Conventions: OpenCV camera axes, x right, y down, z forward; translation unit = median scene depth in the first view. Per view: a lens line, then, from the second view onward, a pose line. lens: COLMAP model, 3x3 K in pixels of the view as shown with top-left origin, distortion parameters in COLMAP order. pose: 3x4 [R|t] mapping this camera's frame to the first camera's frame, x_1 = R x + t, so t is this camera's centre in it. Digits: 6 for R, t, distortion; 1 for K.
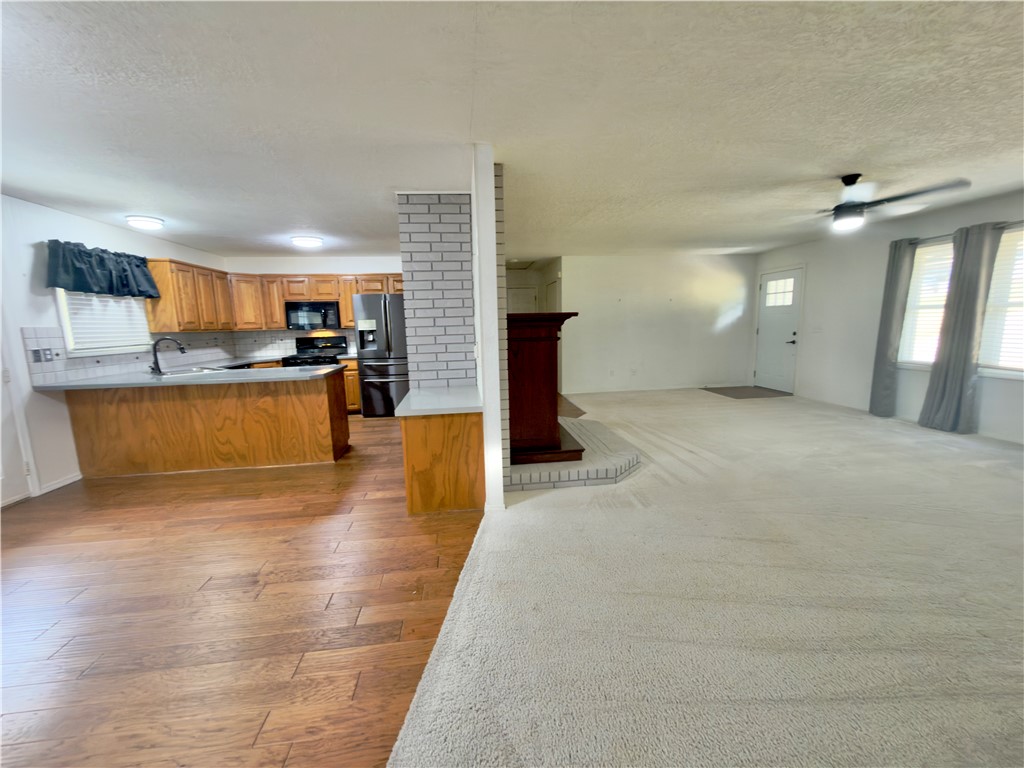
lens RADIAL K [[407.9, 0, 512.0], [0, 407.9, 384.0], [0, 0, 1]] dist [-0.003058, -0.000192]
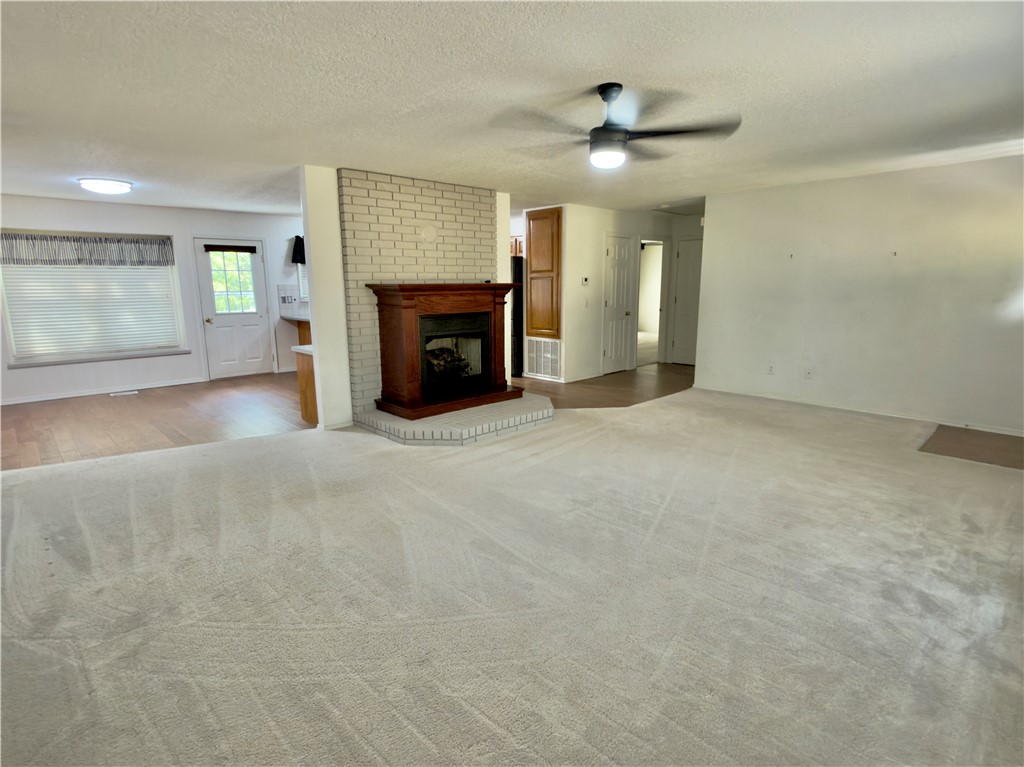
lens RADIAL K [[530.5, 0, 512.0], [0, 530.5, 383.5], [0, 0, 1]] dist [-0.000425, -0.000062]
pose [[0.594153, 0.171952, -0.785758, 1.439344], [-0.126497, 0.984702, 0.119837, -0.114584], [0.794343, 0.028194, 0.606814, 0.356336]]
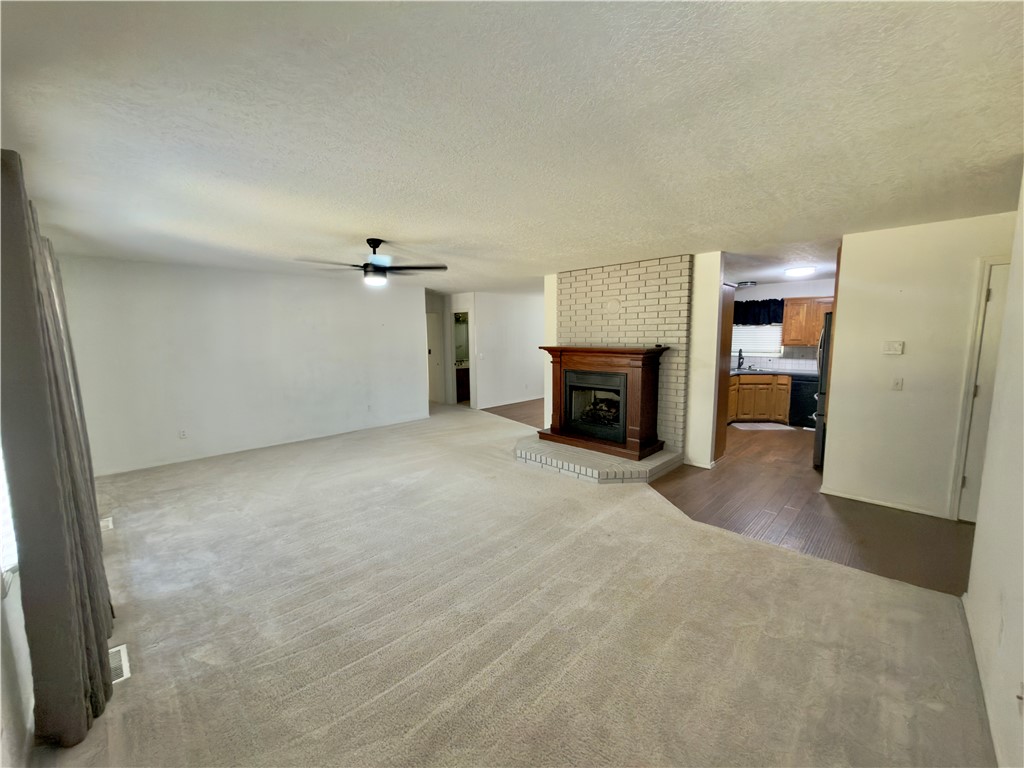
lens RADIAL K [[407.9, 0, 512.0], [0, 407.9, 384.0], [0, 0, 1]] dist [-0.003058, -0.000192]
pose [[-0.782368, 0.090536, -0.616201, 1.215212], [-0.072560, 0.969391, 0.234555, -0.388462], [0.618576, 0.228220, -0.751851, 2.111408]]
